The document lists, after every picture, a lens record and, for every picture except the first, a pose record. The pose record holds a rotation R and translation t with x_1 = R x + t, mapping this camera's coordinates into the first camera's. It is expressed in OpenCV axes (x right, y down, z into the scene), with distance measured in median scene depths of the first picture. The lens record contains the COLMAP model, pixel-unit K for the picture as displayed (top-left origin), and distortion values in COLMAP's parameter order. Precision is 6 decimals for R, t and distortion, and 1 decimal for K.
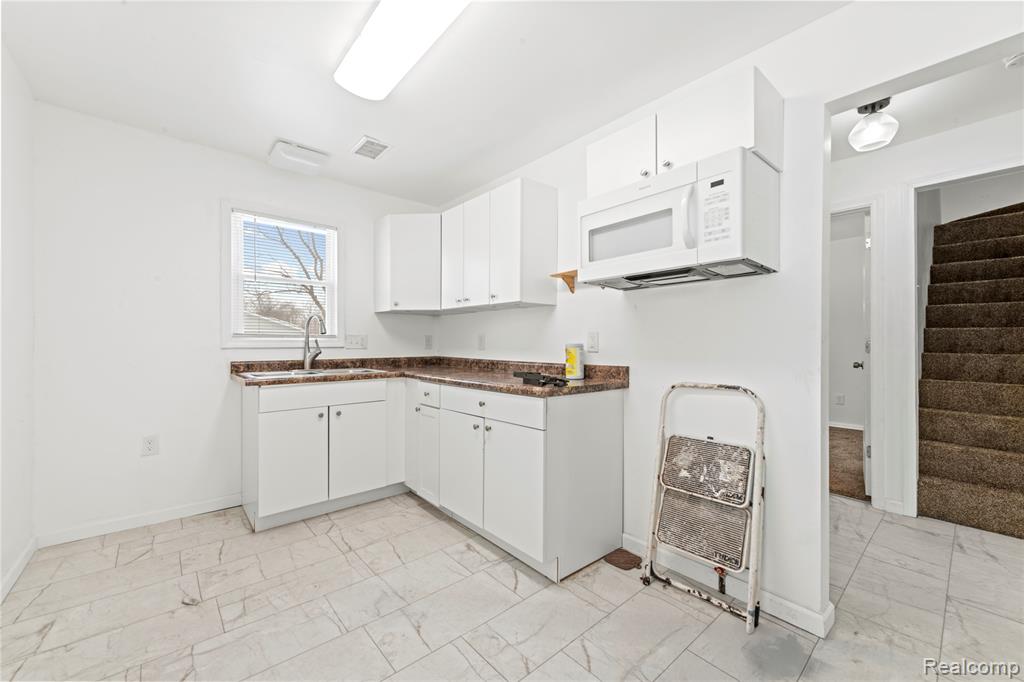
lens RADIAL K [[402.6, 0, 510.0], [0, 402.6, 341.7], [0, 0, 1]] dist [0.006389, -0.000127]
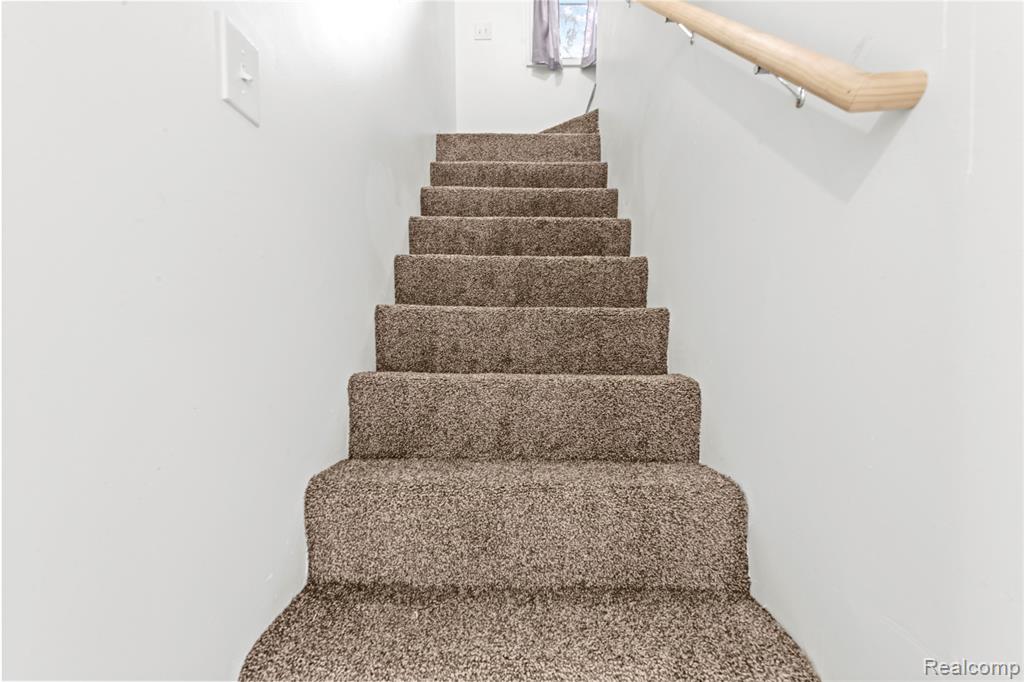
lens RADIAL K [[402.6, 0, 511.5], [0, 402.6, 340.5], [0, 0, 1]] dist [0.006389, -0.000127]
pose [[0.647038, -0.001200, 0.762456, 0.856885], [-0.006733, 0.999951, 0.007288, -0.003105], [-0.762428, -0.009849, 0.646998, 0.696635]]
